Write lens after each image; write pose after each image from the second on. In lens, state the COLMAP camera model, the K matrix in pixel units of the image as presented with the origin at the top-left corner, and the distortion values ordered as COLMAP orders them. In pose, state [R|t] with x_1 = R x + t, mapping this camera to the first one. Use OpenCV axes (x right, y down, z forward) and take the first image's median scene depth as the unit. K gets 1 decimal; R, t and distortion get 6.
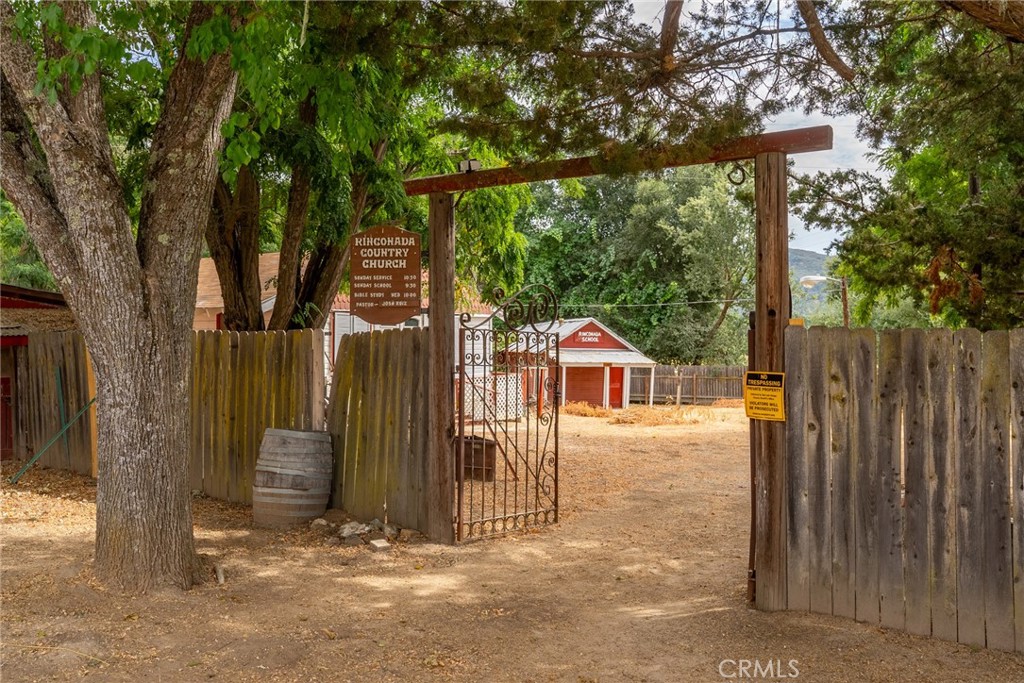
lens RADIAL K [[900.4, 0, 512.9], [0, 900.4, 340.4], [0, 0, 1]] dist [-0.015616, 0.004430]
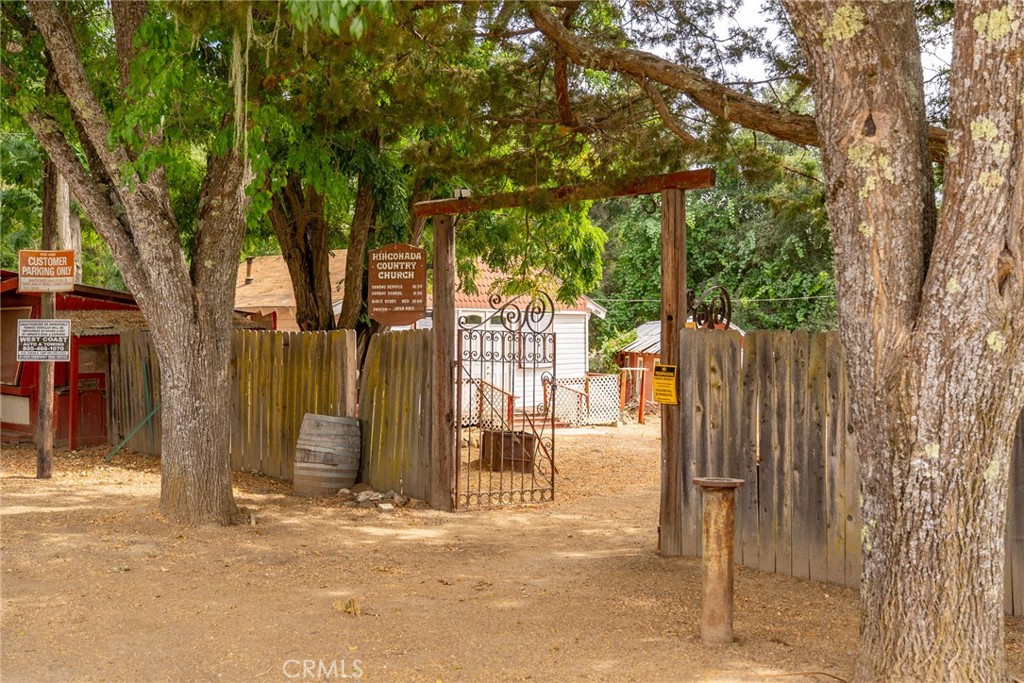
lens RADIAL K [[1070.0, 0, 511.6], [0, 1070.0, 342.1], [0, 0, 1]] dist [-0.027843, 0.000000]
pose [[0.988742, 0.001289, -0.149626, 0.223687], [-0.000872, 0.999996, 0.002852, -0.000765], [0.149629, -0.002689, 0.988739, -0.382643]]
